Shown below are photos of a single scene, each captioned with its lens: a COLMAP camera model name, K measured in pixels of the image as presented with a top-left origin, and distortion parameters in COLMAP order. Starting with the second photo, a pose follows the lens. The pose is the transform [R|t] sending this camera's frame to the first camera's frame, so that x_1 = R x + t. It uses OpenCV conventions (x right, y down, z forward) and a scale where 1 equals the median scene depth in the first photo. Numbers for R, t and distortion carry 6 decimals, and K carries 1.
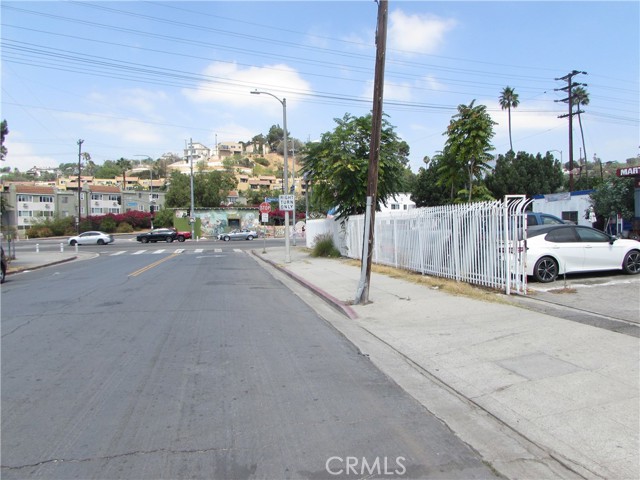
lens RADIAL K [[455.4, 0, 320.7], [0, 455.4, 236.5], [0, 0, 1]] dist [-0.036574, 0.018673]
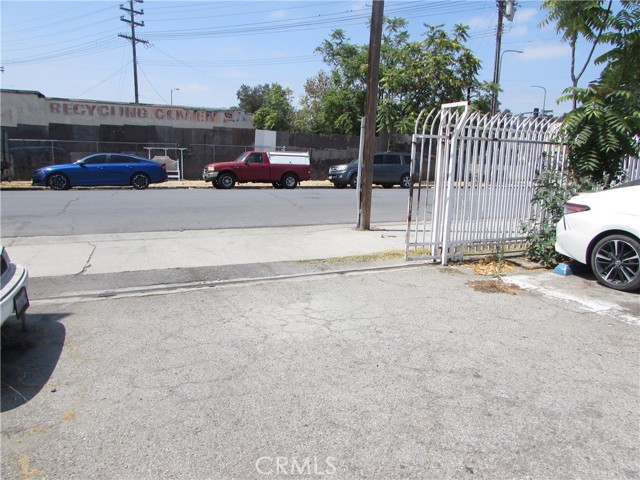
lens RADIAL K [[455.4, 0, 318.7], [0, 455.4, 235.1], [0, 0, 1]] dist [-0.036574, 0.018673]
pose [[0.164312, 0.202269, -0.965447, 0.172354], [-0.055747, 0.979090, 0.195640, -0.004702], [0.984832, 0.021675, 0.172152, 0.122141]]
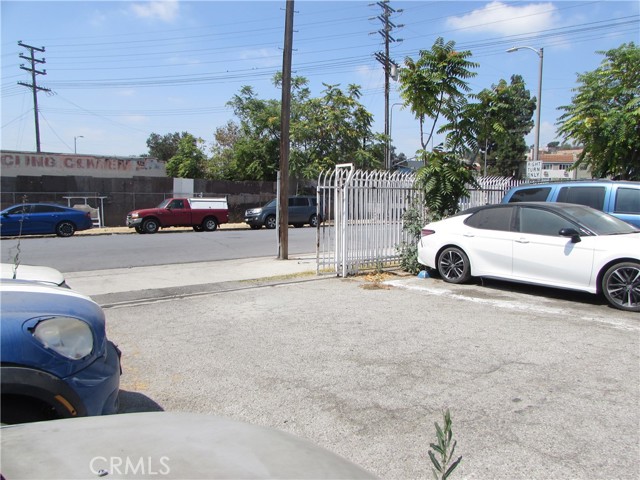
lens RADIAL K [[455.4, 0, 323.0], [0, 455.4, 237.0], [0, 0, 1]] dist [-0.036574, 0.018673]
pose [[0.365222, 0.105744, -0.924895, 0.210105], [-0.034795, 0.994384, 0.099949, -0.006445], [0.930270, -0.004322, 0.366850, 0.108228]]
